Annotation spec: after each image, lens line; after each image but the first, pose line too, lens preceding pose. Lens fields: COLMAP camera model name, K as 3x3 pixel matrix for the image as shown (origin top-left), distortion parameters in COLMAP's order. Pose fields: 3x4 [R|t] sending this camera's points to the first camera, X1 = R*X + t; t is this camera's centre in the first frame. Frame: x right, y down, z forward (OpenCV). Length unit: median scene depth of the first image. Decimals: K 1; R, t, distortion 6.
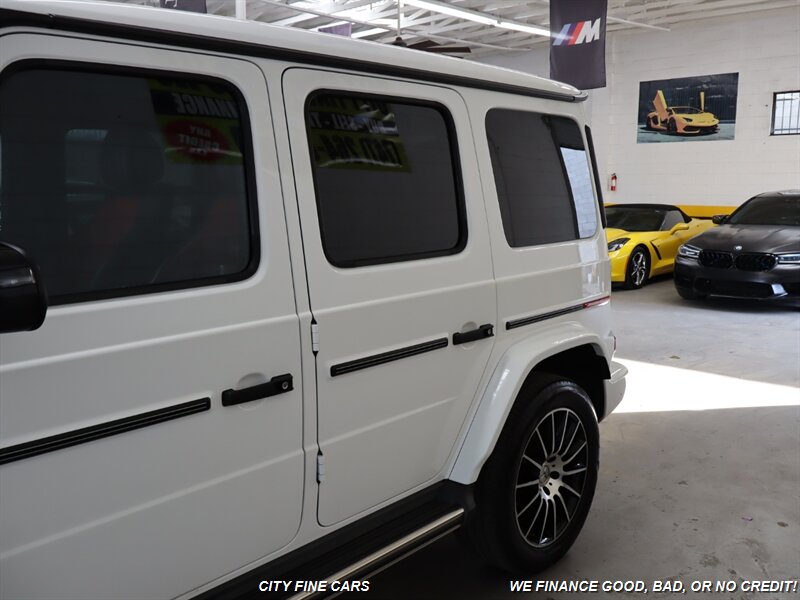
lens RADIAL K [[751.6, 0, 406.2], [0, 751.6, 303.4], [0, 0, 1]] dist [-0.006014, -0.004240]
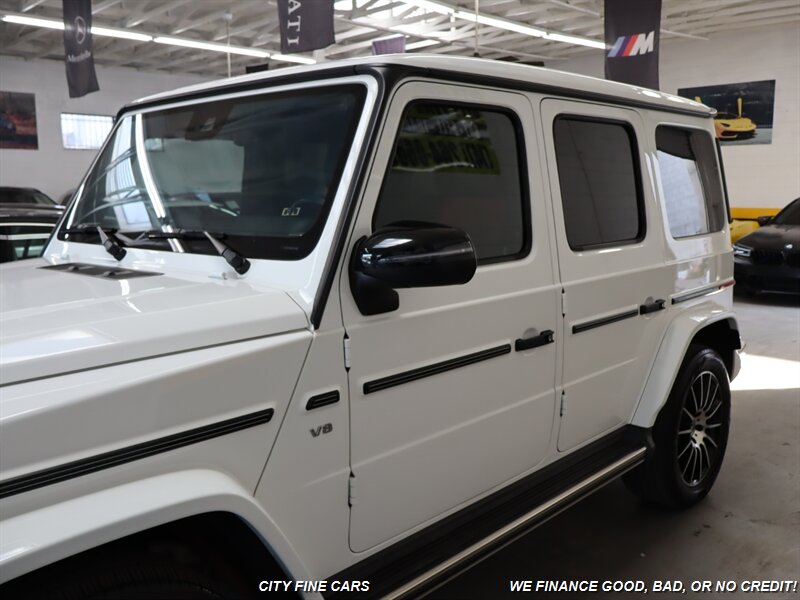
lens RADIAL K [[835.3, 0, 400.0], [0, 835.3, 300.0], [0, 0, 1]] dist [-0.159897, 0.185431]
pose [[0.999743, -0.021360, 0.007587, -0.101038], [0.021584, 0.999293, -0.030781, 0.018858], [-0.006925, 0.030936, 0.999497, -0.109963]]
